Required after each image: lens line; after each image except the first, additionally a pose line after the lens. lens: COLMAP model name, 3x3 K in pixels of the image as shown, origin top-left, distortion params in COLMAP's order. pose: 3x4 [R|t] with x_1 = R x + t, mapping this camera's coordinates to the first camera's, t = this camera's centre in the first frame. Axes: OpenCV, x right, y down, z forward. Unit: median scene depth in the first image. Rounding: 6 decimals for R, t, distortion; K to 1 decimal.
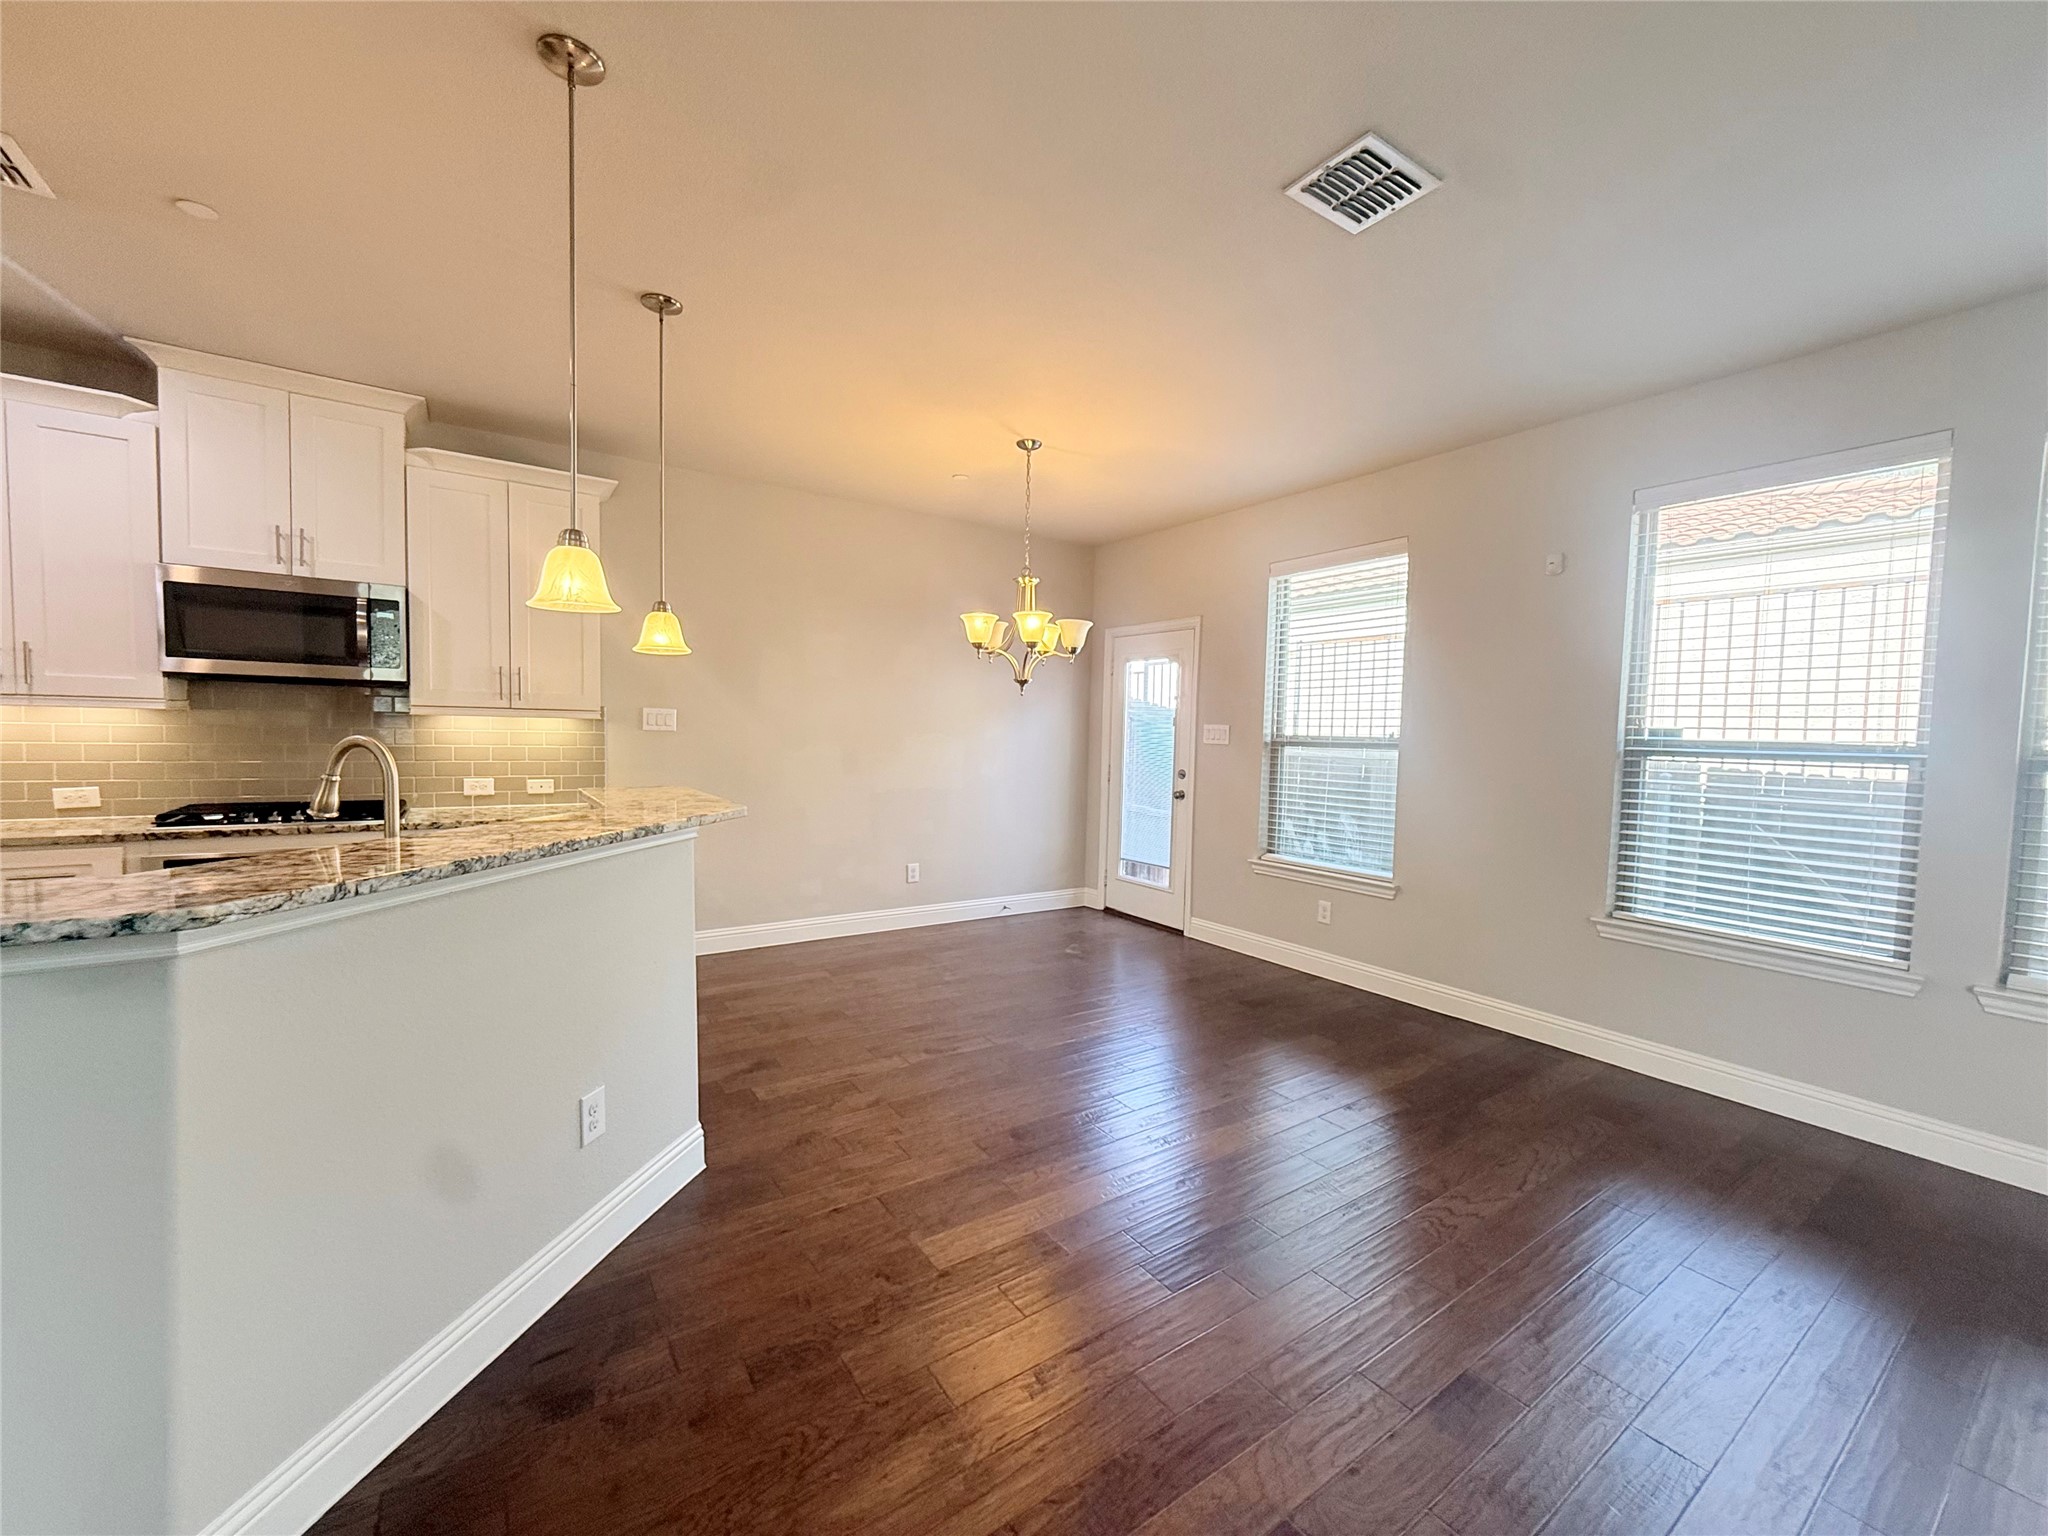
lens RADIAL K [[814.6, 0, 1028.0], [0, 814.6, 769.2], [0, 0, 1]] dist [-0.001898, 0.000677]
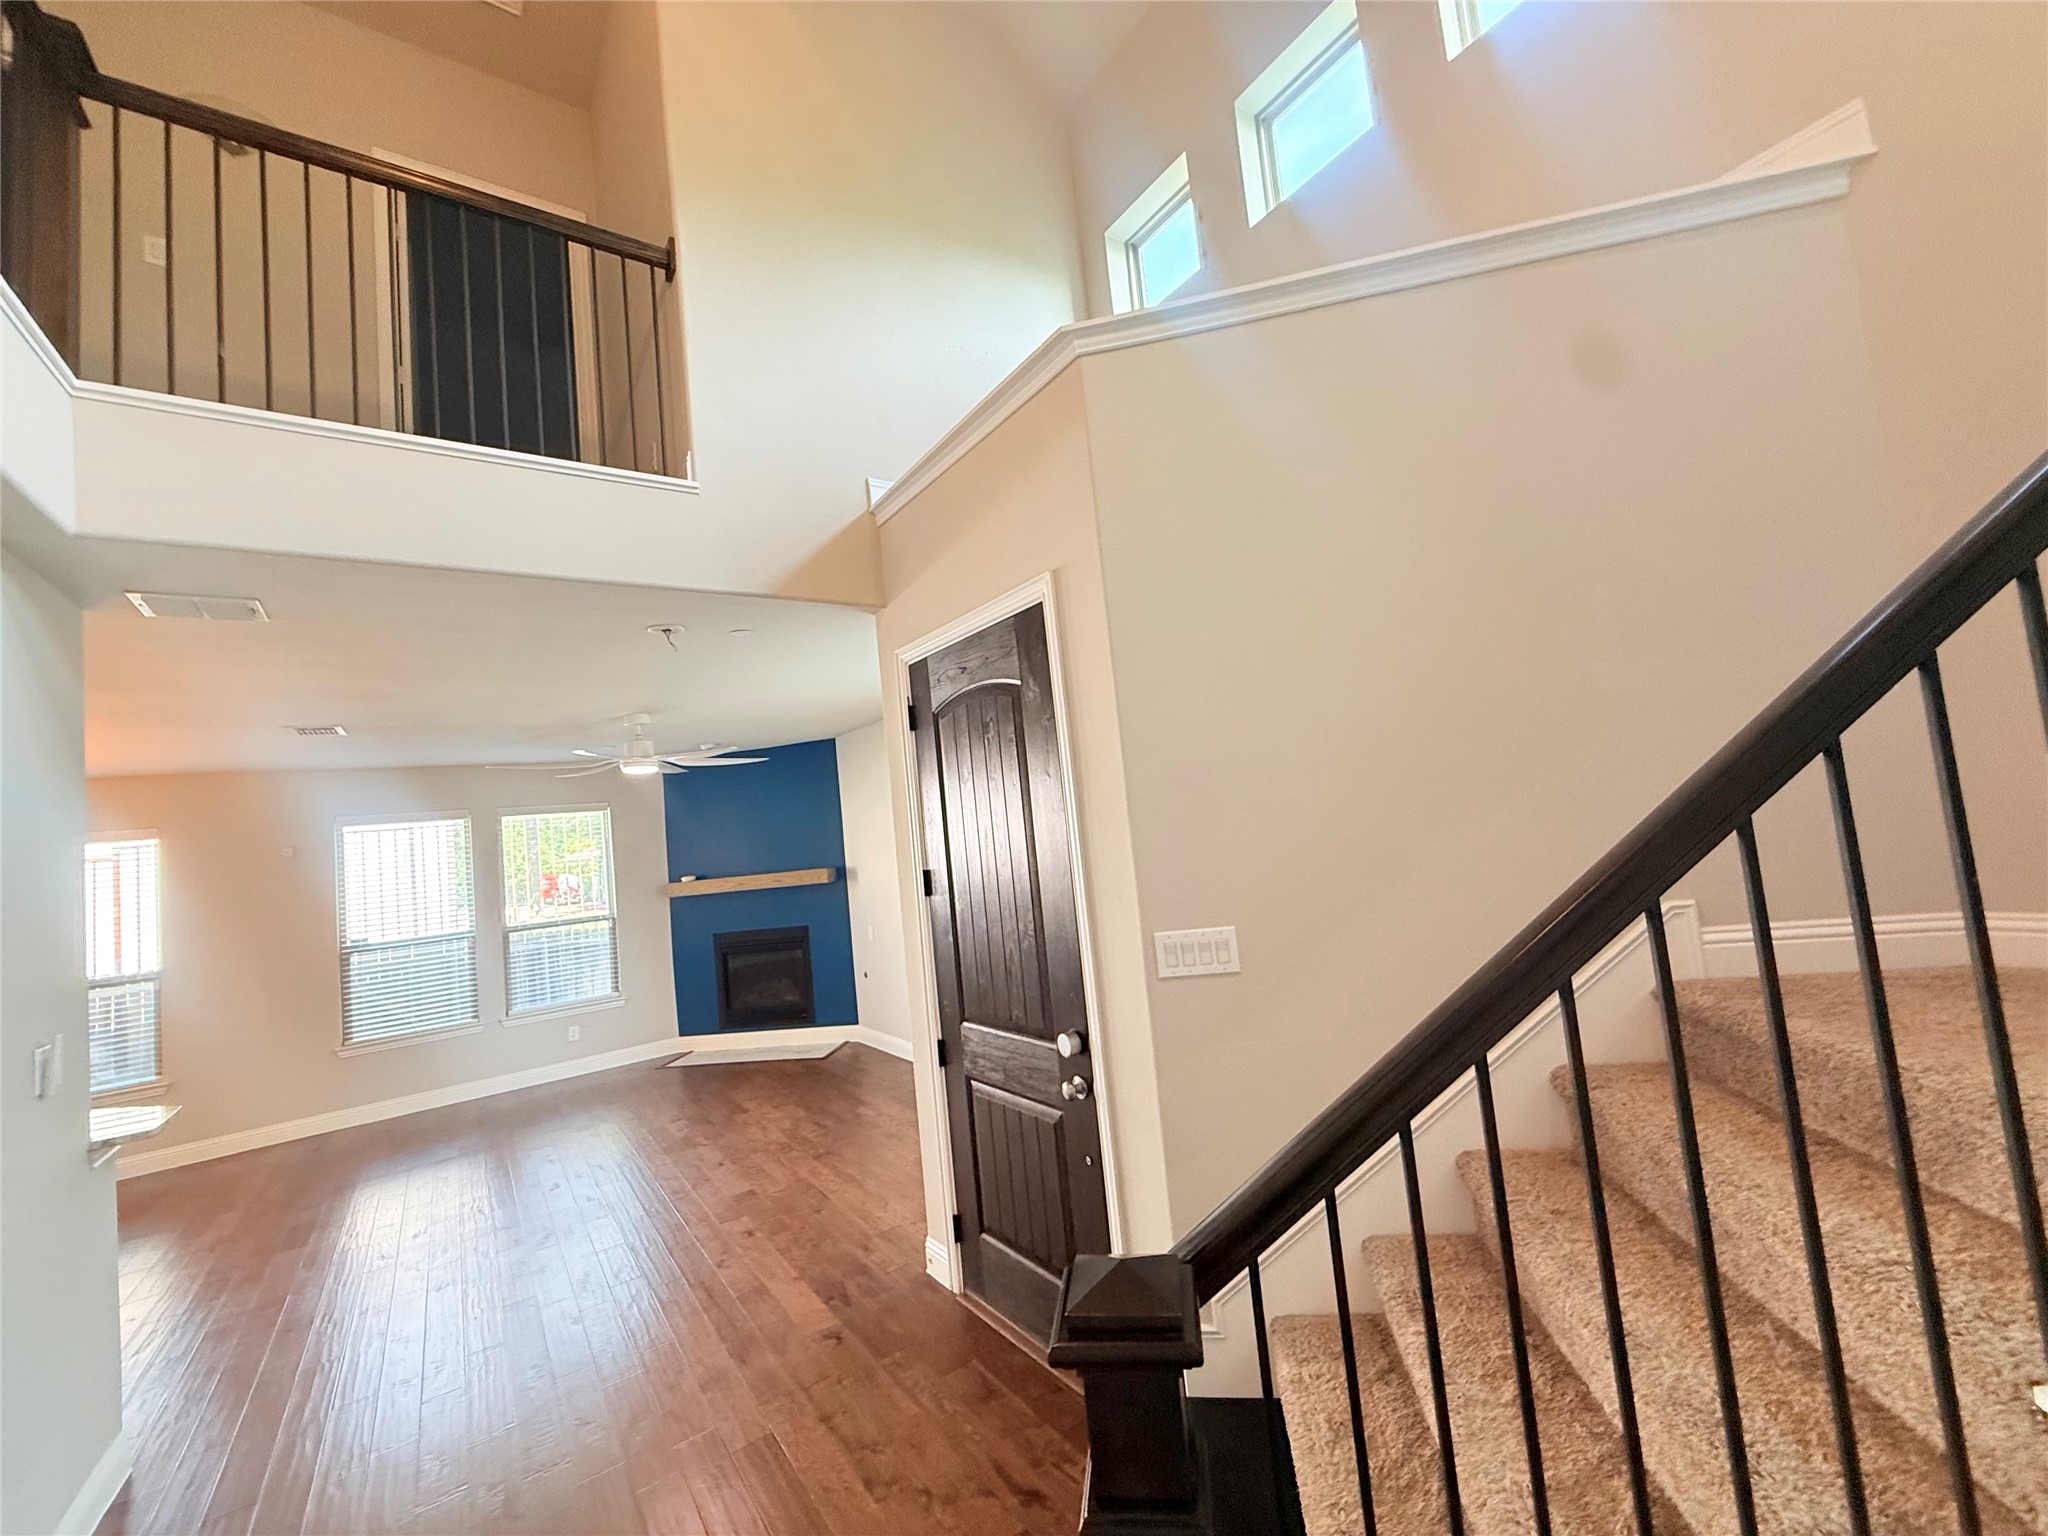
lens RADIAL K [[817.2, 0, 1030.7], [0, 817.2, 770.1], [0, 0, 1]] dist [-0.000226, -0.000418]
pose [[-0.018478, 0.047913, 0.998681, -0.949837], [0.143905, 0.988578, -0.044765, -0.102047], [-0.989419, 0.142888, -0.025162, -0.459252]]
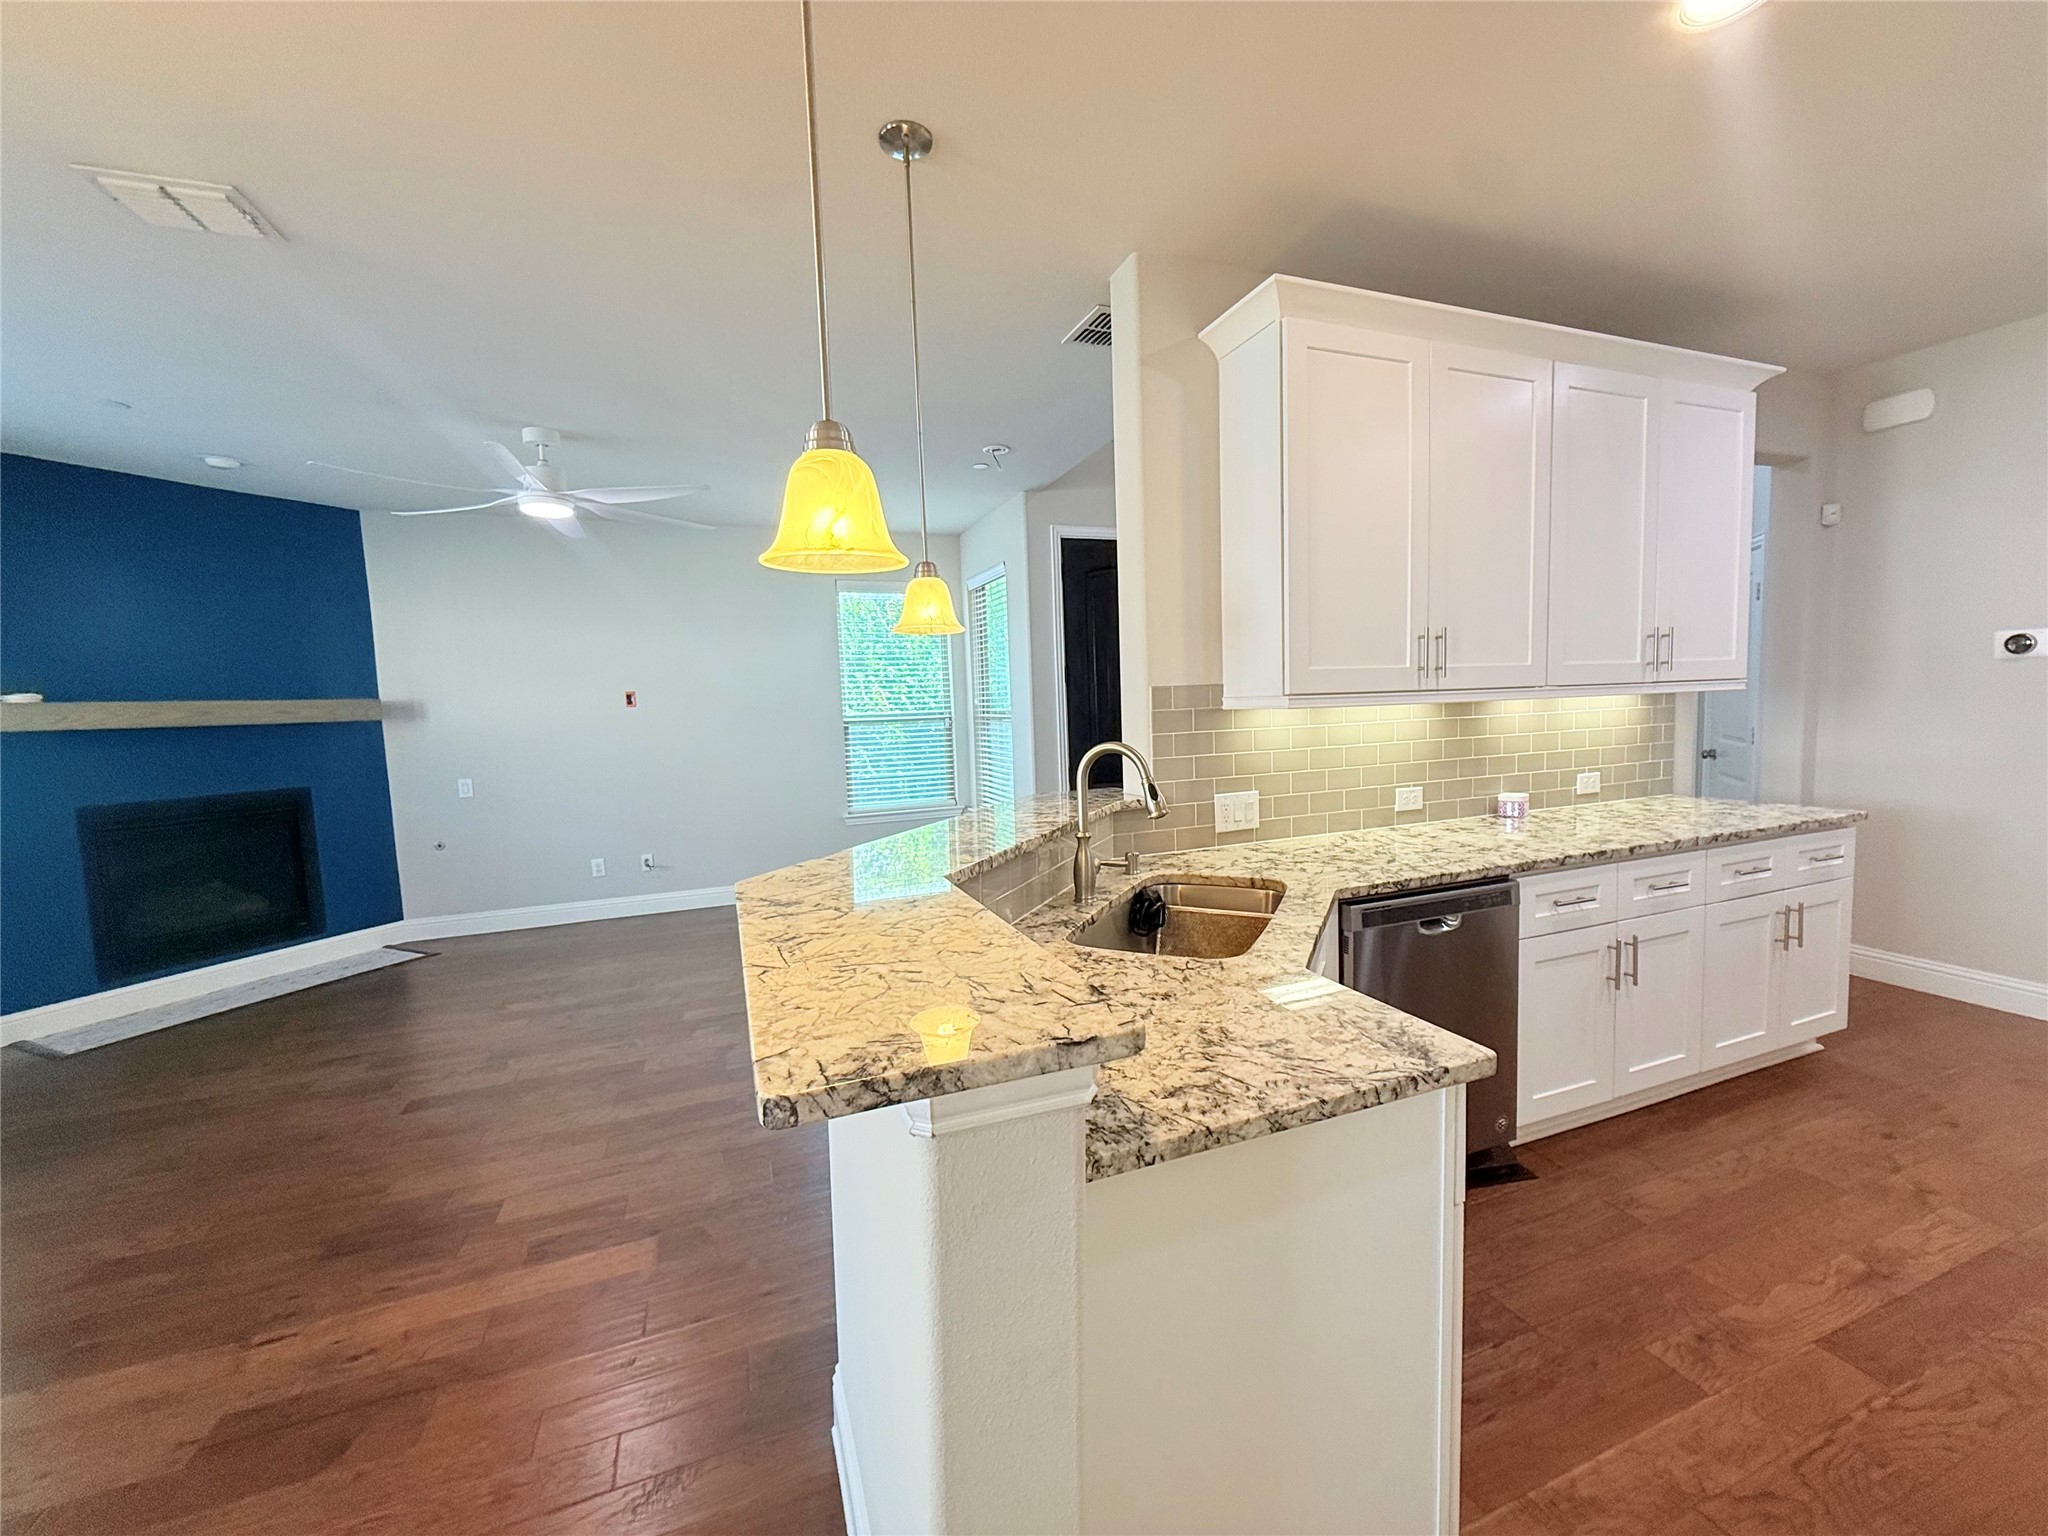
lens RADIAL K [[812.5, 0, 1029.1], [0, 812.5, 769.9], [0, 0, 1]] dist [0.000528, 0.000207]
pose [[-0.973002, -0.005471, 0.230731, -0.406084], [0.026030, 0.990739, 0.133262, -0.066868], [-0.229323, 0.135670, -0.963849, 0.881856]]
